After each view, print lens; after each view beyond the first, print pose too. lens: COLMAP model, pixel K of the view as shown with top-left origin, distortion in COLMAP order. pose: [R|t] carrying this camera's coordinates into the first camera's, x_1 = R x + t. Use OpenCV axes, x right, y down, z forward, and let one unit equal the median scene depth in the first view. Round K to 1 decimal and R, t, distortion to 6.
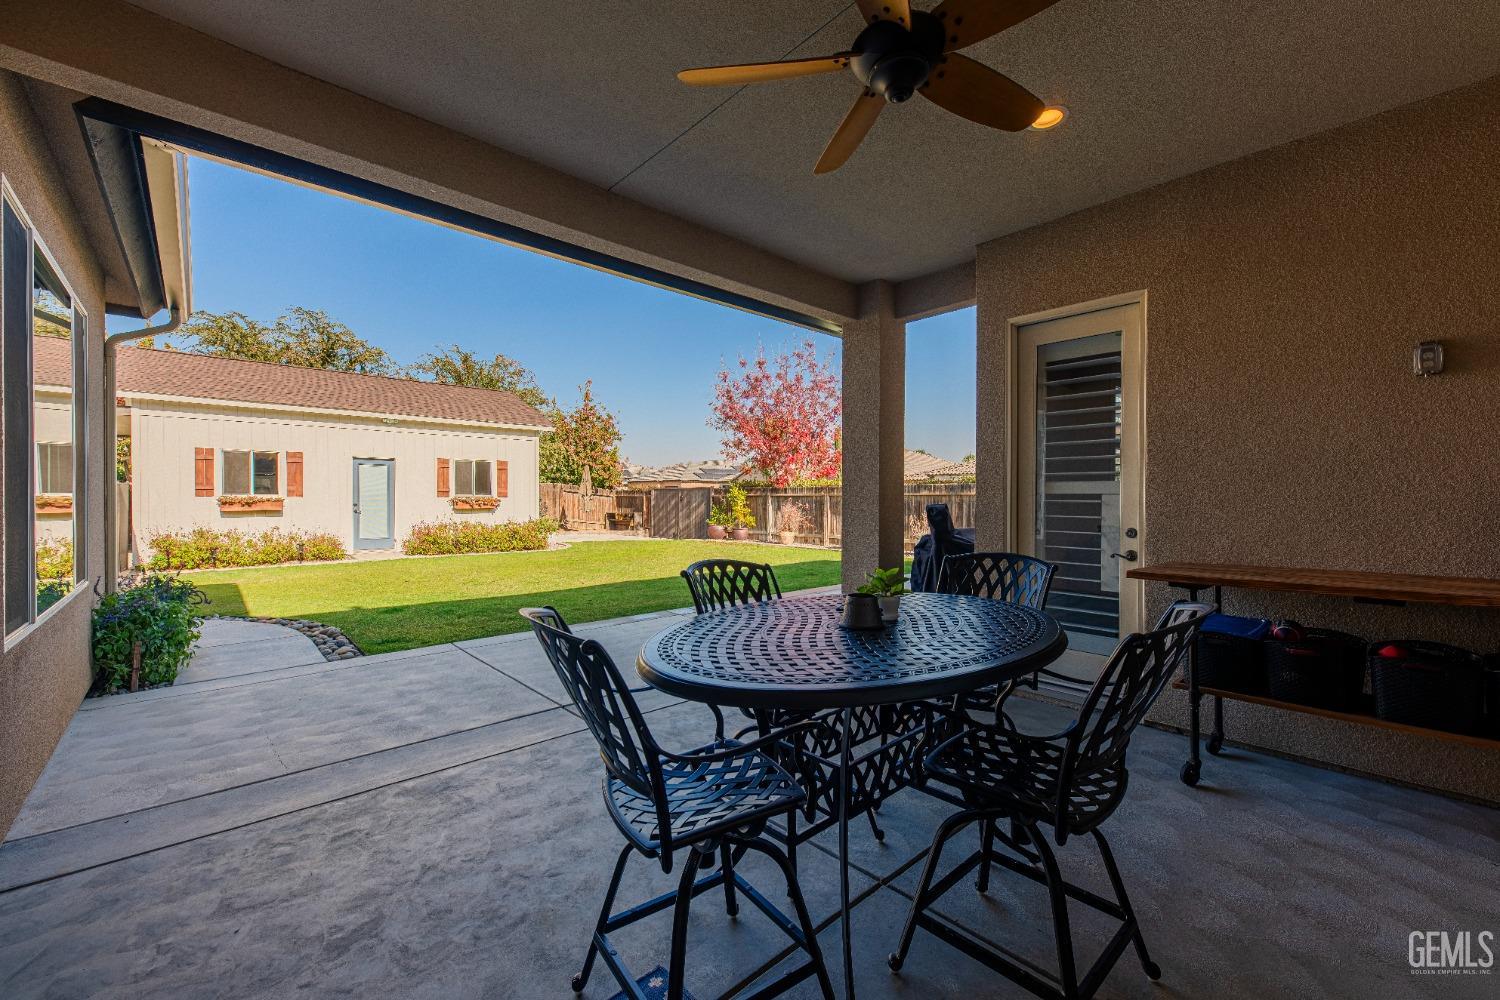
lens RADIAL K [[619.8, 0, 738.3], [0, 619.8, 500.4], [0, 0, 1]] dist [0.008512, -0.002251]
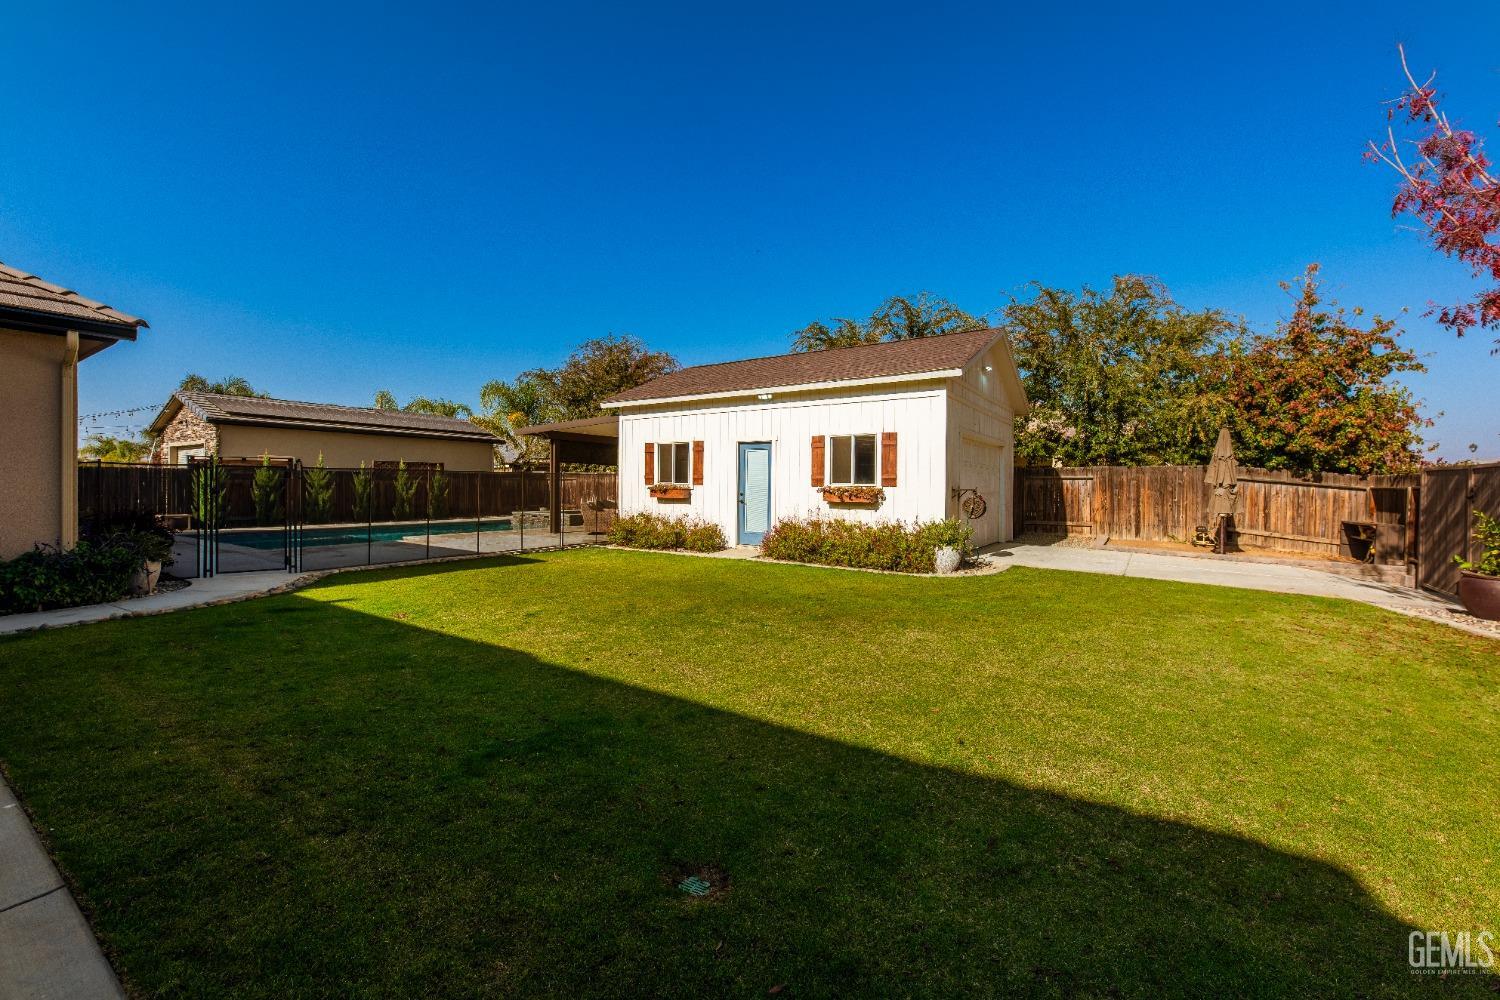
lens RADIAL K [[619.8, 0, 745.2], [0, 619.8, 490.9], [0, 0, 1]] dist [0.008512, -0.002251]
pose [[0.257320, 0.007450, -0.966298, 0.249316], [-0.012037, 0.999917, 0.004504, -0.001761], [0.966251, 0.010472, 0.257388, 0.713849]]
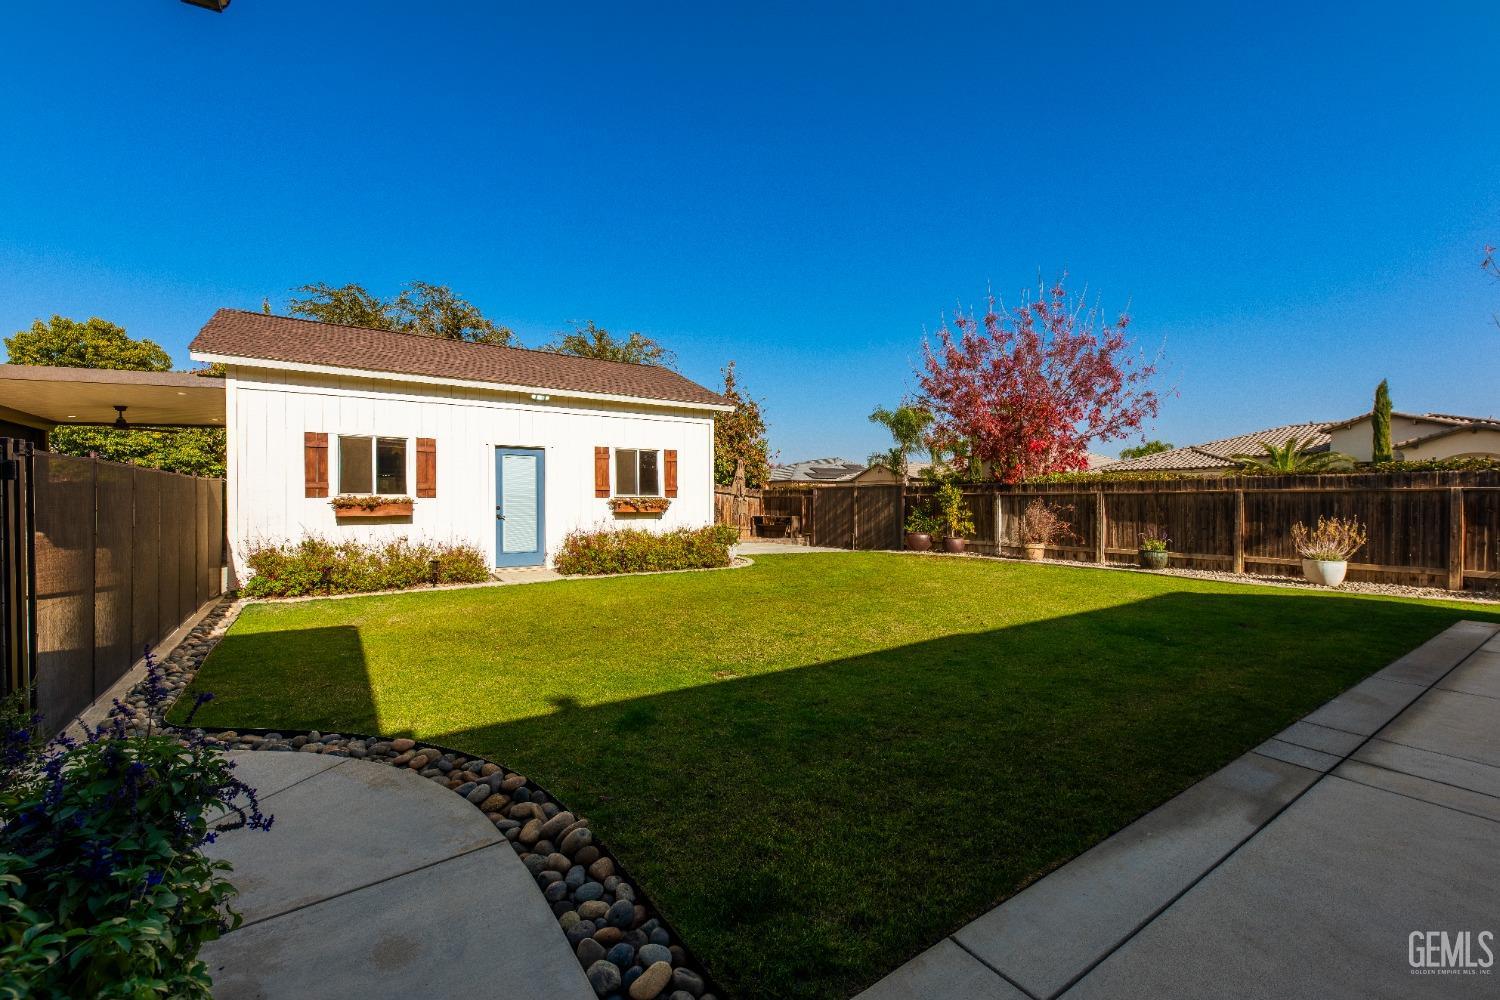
lens RADIAL K [[619.8, 0, 744.6], [0, 619.8, 499.1], [0, 0, 1]] dist [0.008512, -0.002251]
pose [[0.992600, -0.003152, -0.121391, -0.207758], [0.002592, 0.999985, -0.004771, 0.000692], [0.121404, 0.004421, 0.992593, 0.260638]]
